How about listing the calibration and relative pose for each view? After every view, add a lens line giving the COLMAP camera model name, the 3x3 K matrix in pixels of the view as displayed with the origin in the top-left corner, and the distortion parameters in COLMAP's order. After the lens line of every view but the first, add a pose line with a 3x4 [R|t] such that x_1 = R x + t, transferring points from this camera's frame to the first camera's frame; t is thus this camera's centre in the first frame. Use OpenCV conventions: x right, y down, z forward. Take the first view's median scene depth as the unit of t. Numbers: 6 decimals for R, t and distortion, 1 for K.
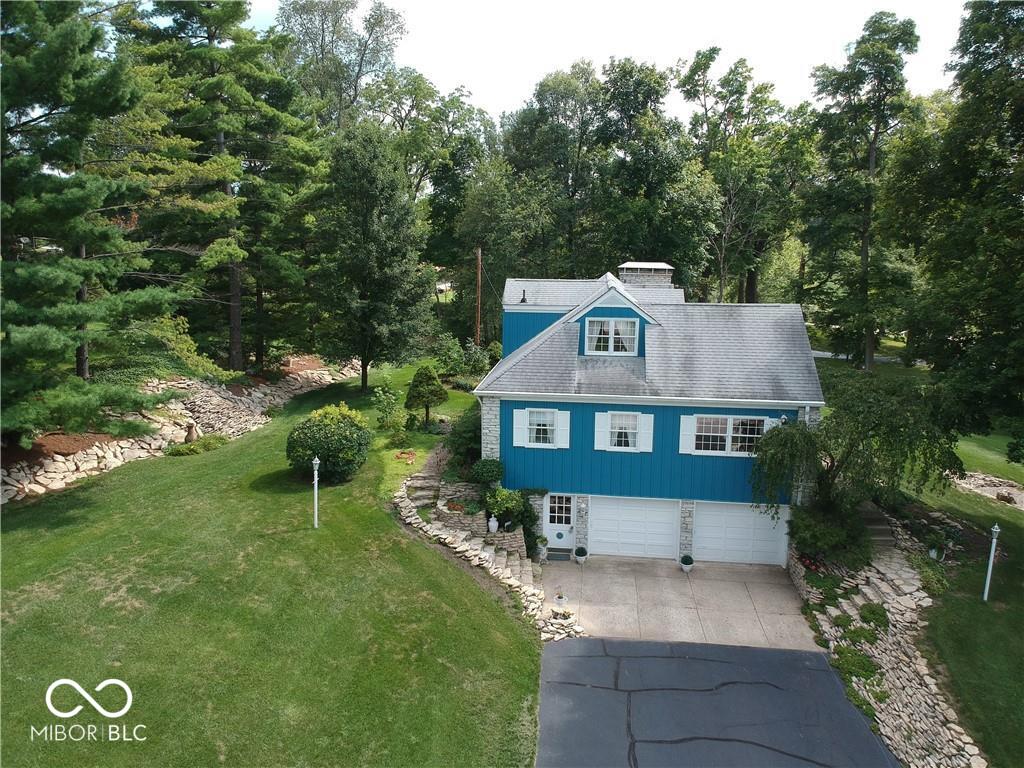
lens RADIAL K [[760.5, 0, 512.0], [0, 760.5, 384.0], [0, 0, 1]] dist [0.057945, -0.123526]
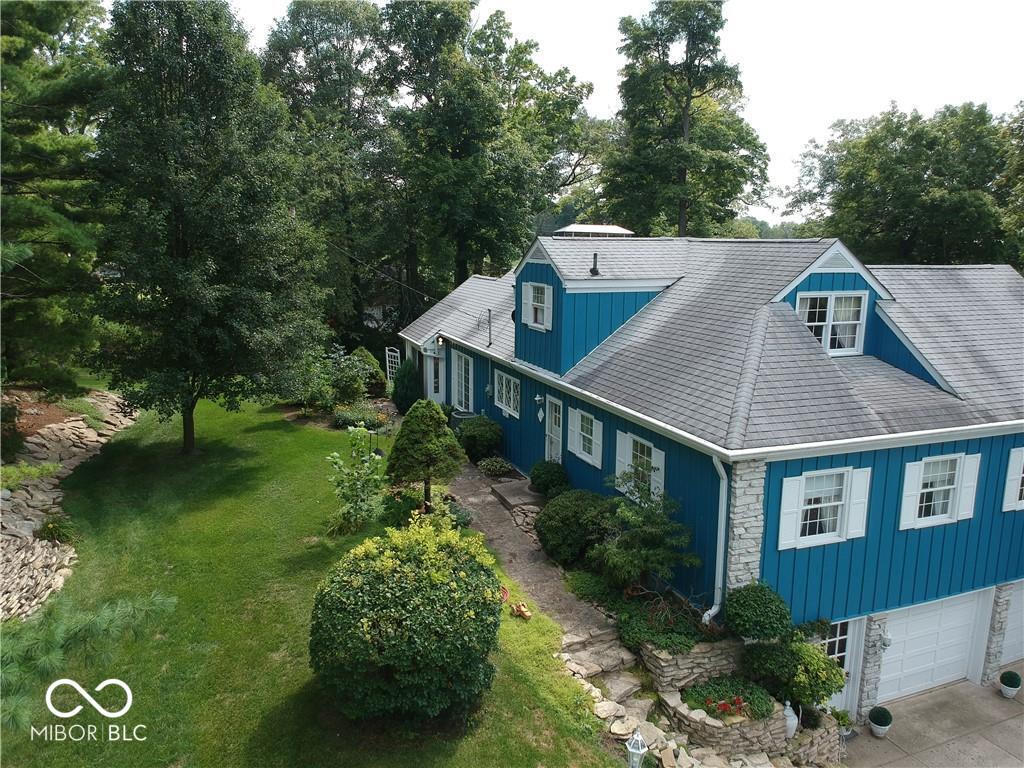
lens RADIAL K [[760.5, 0, 512.0], [0, 760.5, 384.0], [0, 0, 1]] dist [0.057945, -0.123526]
pose [[0.885642, -0.086036, 0.456329, -0.354973], [0.082646, 0.996202, 0.027424, -0.052983], [-0.456955, 0.013426, 0.889389, 0.594941]]
